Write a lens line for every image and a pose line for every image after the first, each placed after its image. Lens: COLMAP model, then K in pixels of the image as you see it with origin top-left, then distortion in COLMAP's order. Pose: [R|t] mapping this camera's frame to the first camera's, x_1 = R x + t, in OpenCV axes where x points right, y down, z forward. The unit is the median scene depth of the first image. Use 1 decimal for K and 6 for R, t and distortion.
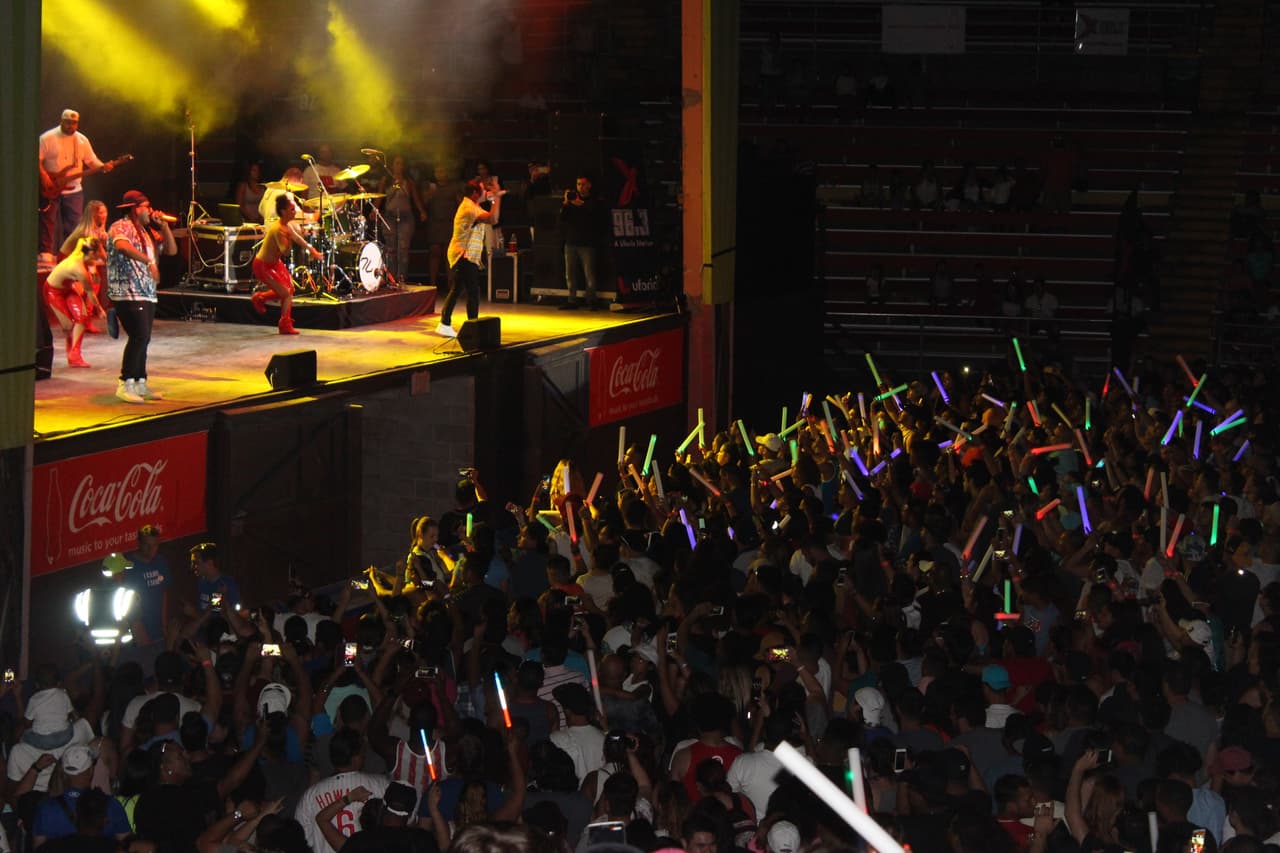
lens RADIAL K [[3069.6, 0, 636.0], [0, 3069.6, 405.2], [0, 0, 1]] dist [0.079518, 0.059785]
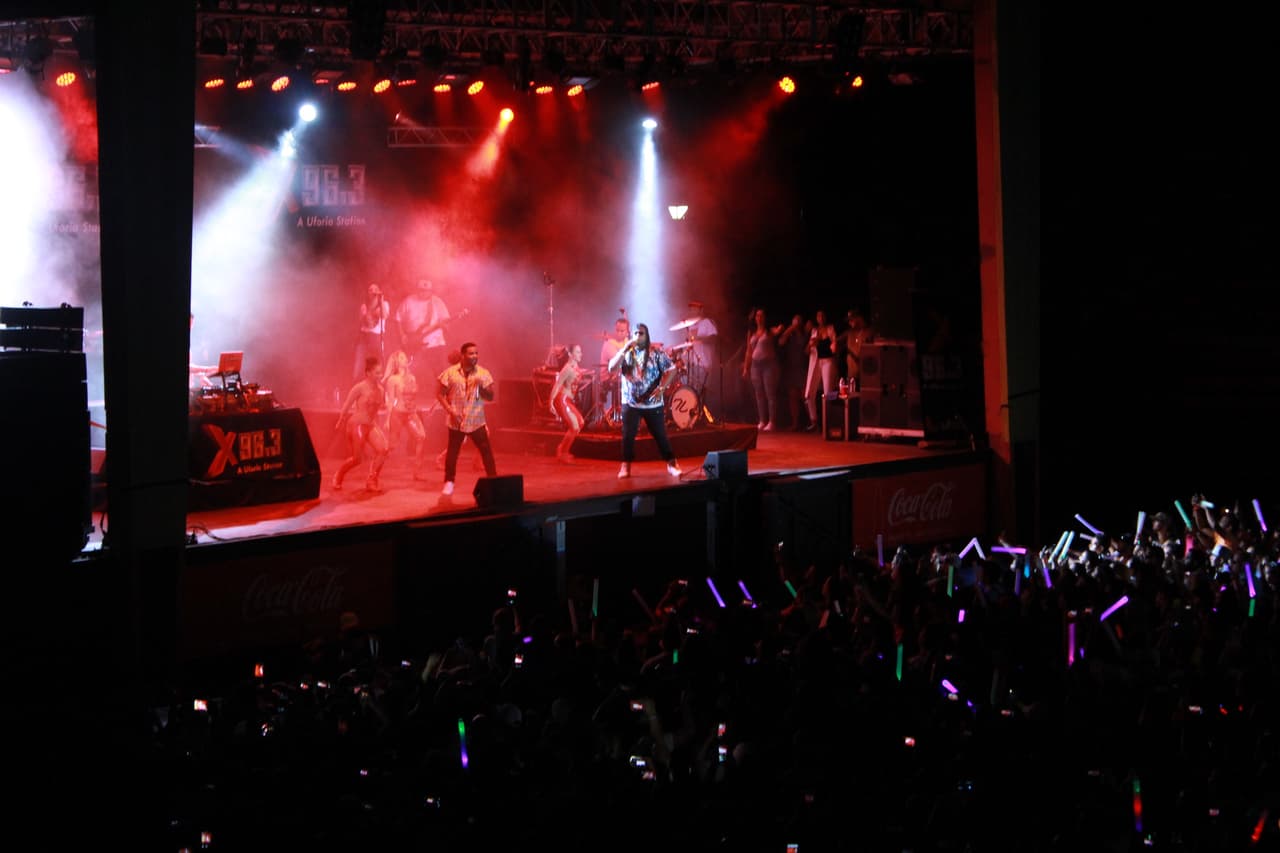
lens RADIAL K [[3069.6, 0, 636.0], [0, 3069.6, 405.2], [0, 0, 1]] dist [0.079518, 0.059785]
pose [[0.956232, -0.002431, -0.292599, 0.216098], [-0.013075, 0.998612, -0.051026, 0.011245], [0.292317, 0.052619, 0.954873, -0.072912]]
